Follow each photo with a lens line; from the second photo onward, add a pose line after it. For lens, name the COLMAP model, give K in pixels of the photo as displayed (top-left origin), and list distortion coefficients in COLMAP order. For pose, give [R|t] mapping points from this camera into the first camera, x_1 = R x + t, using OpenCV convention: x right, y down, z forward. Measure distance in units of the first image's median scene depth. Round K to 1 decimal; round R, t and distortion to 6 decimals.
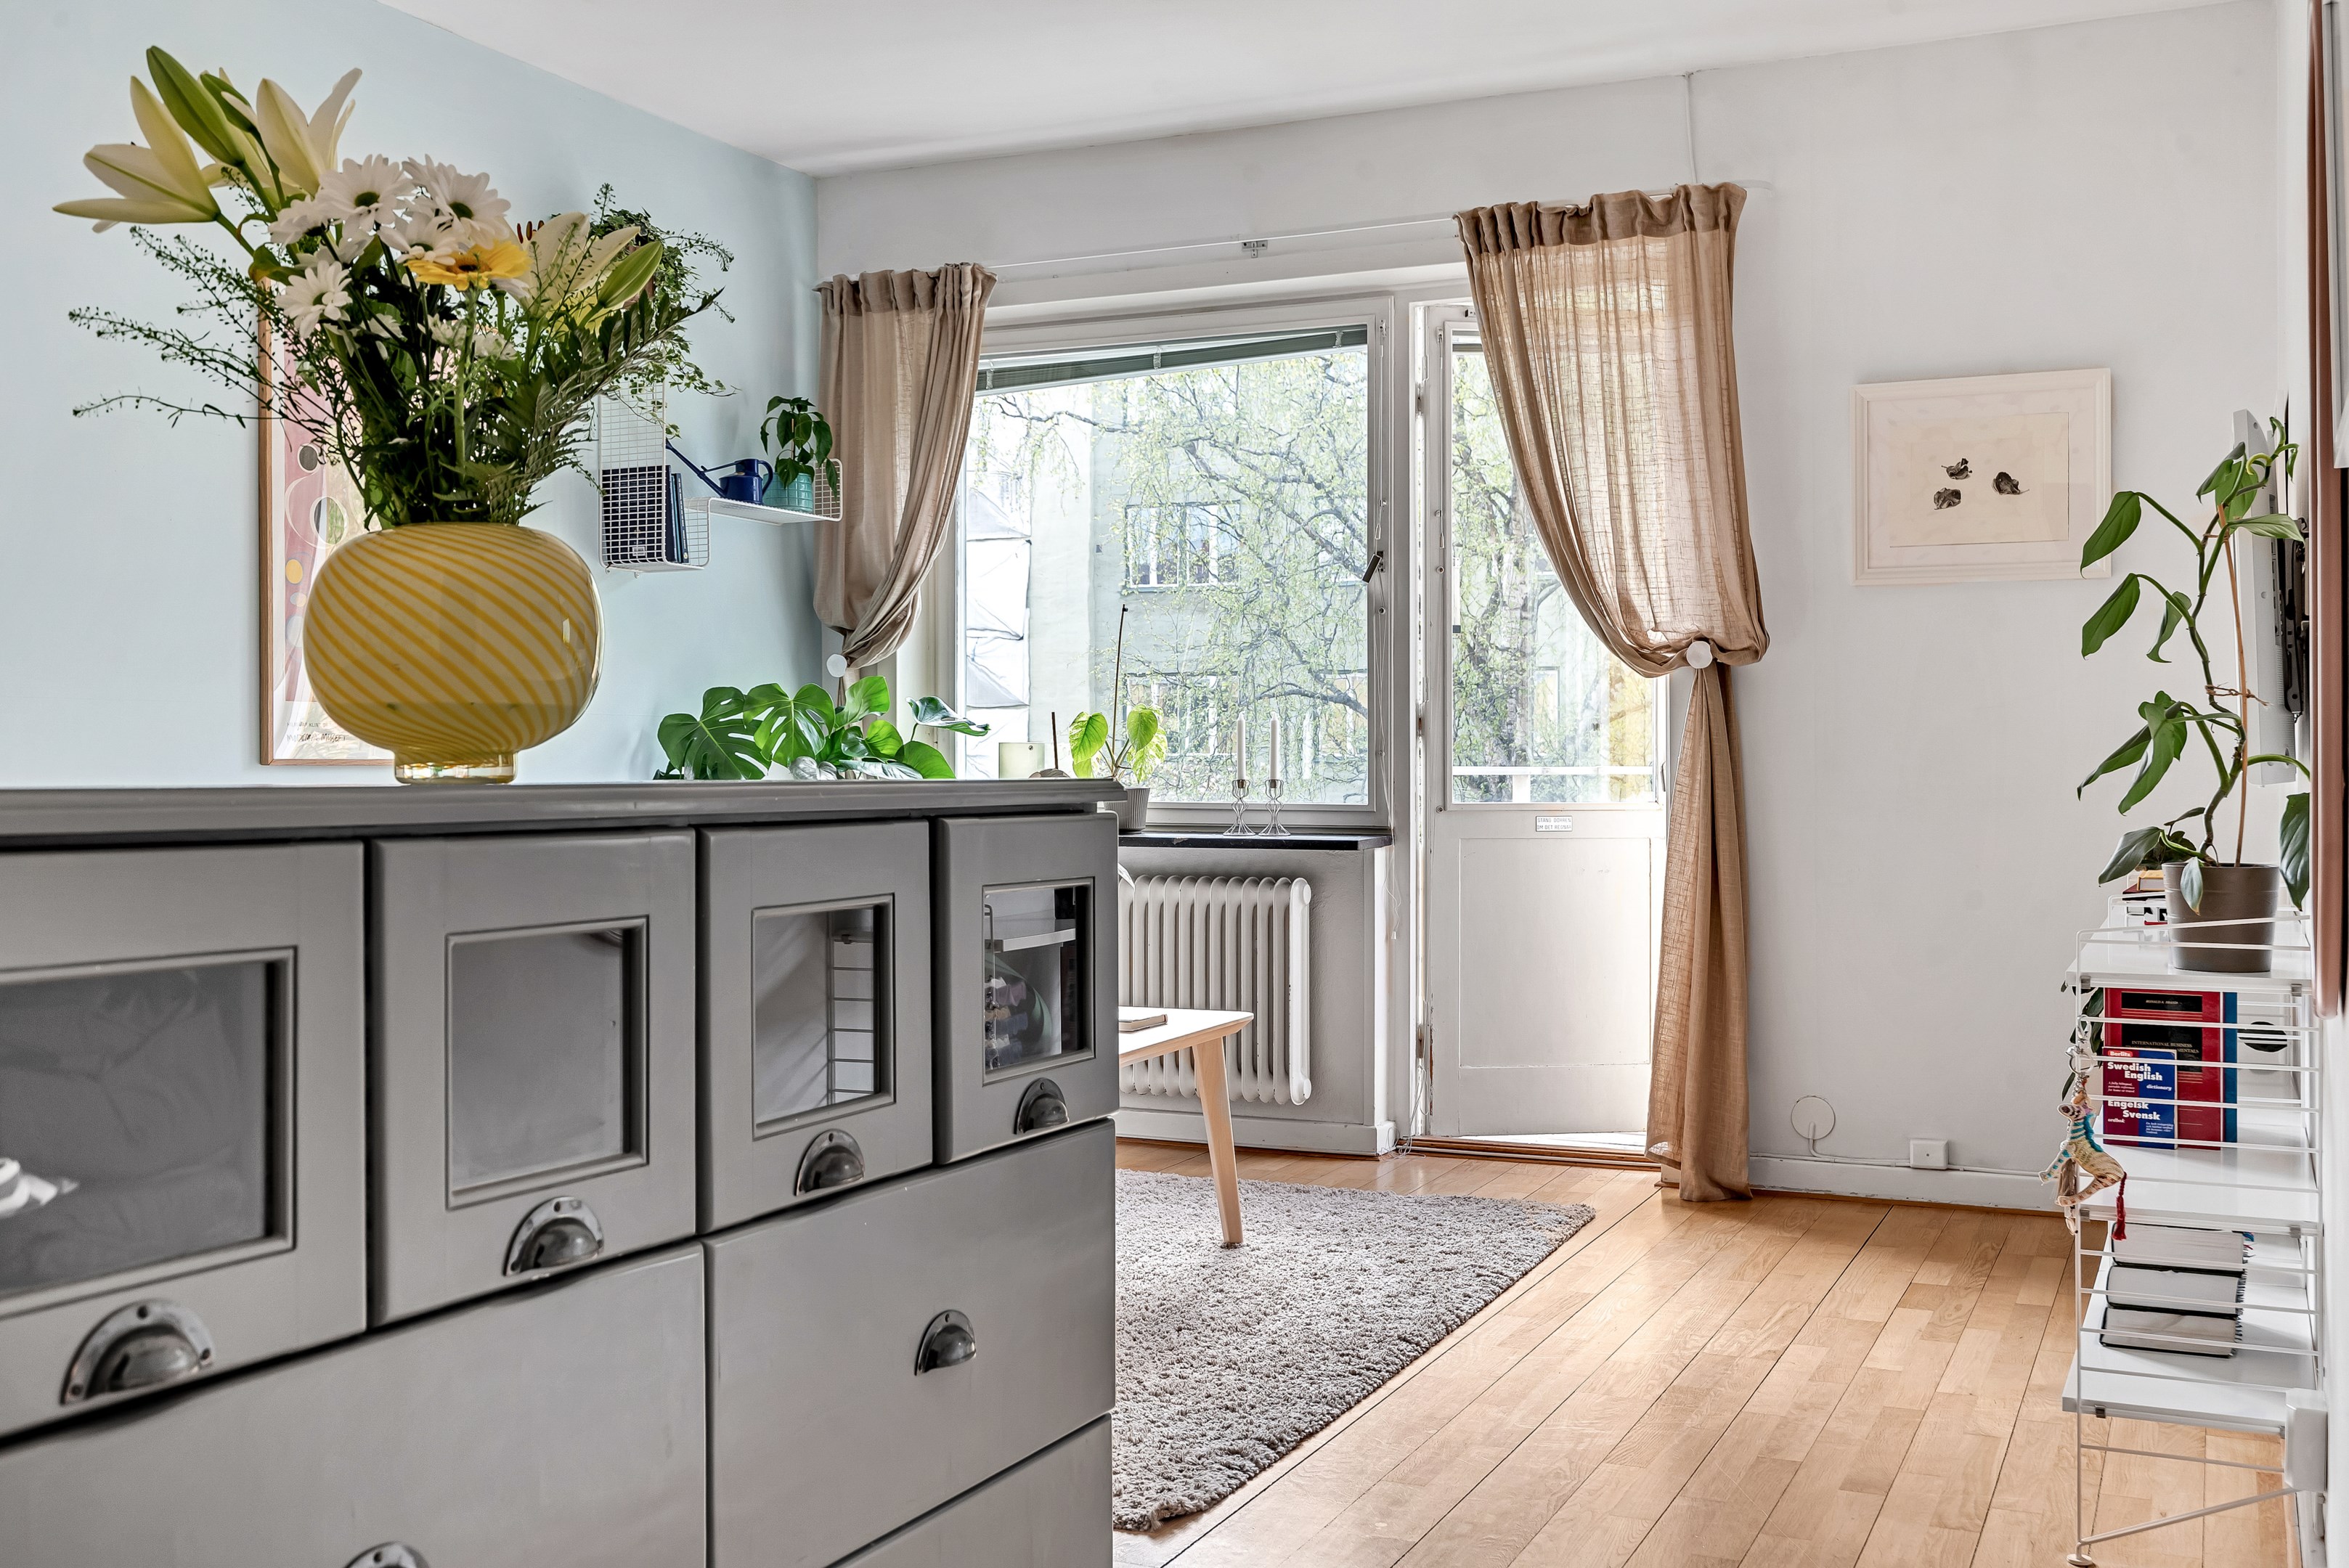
lens RADIAL K [[2261.4, 0, 1203.7], [0, 2261.4, 753.3], [0, 0, 1]] dist [-0.001361, -0.002317]
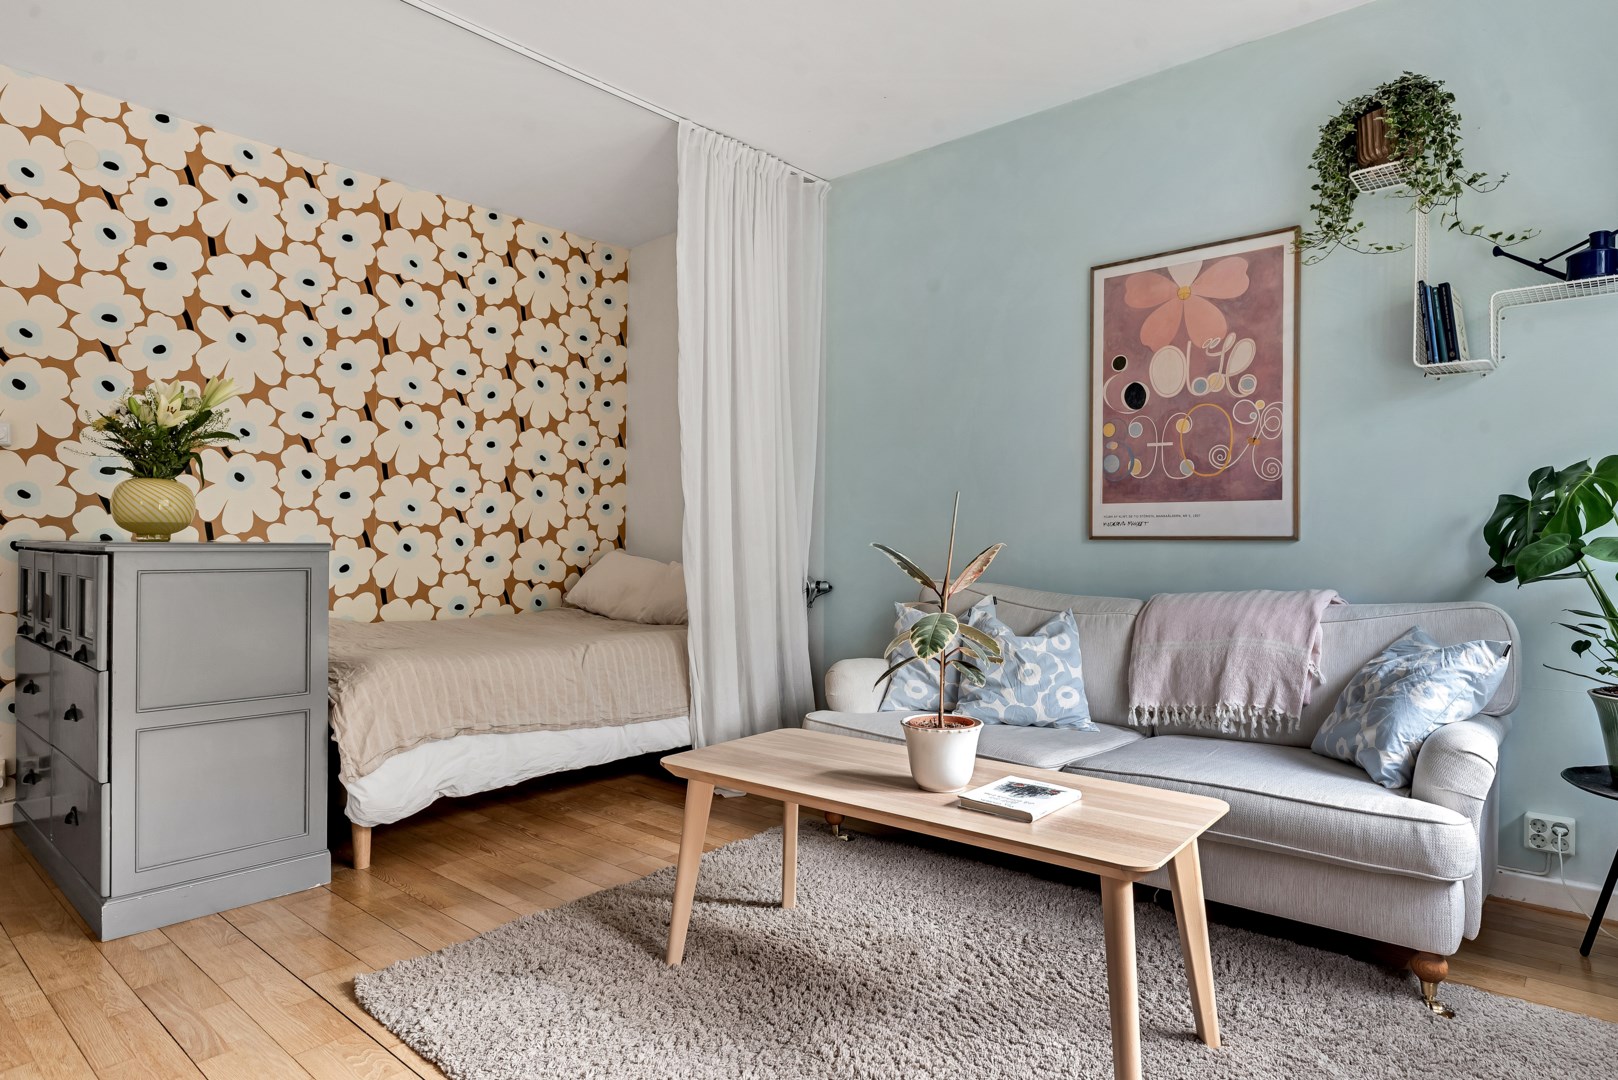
lens RADIAL K [[929.9, 0, 809.0], [0, 929.9, 540.0], [0, 0, 1]] dist [-0.004791, -0.001330]
pose [[-0.294052, 0.005899, -0.955771, 0.295611], [0.002336, 0.999982, 0.005453, 0.000799], [0.955787, -0.000629, -0.294060, 0.811208]]
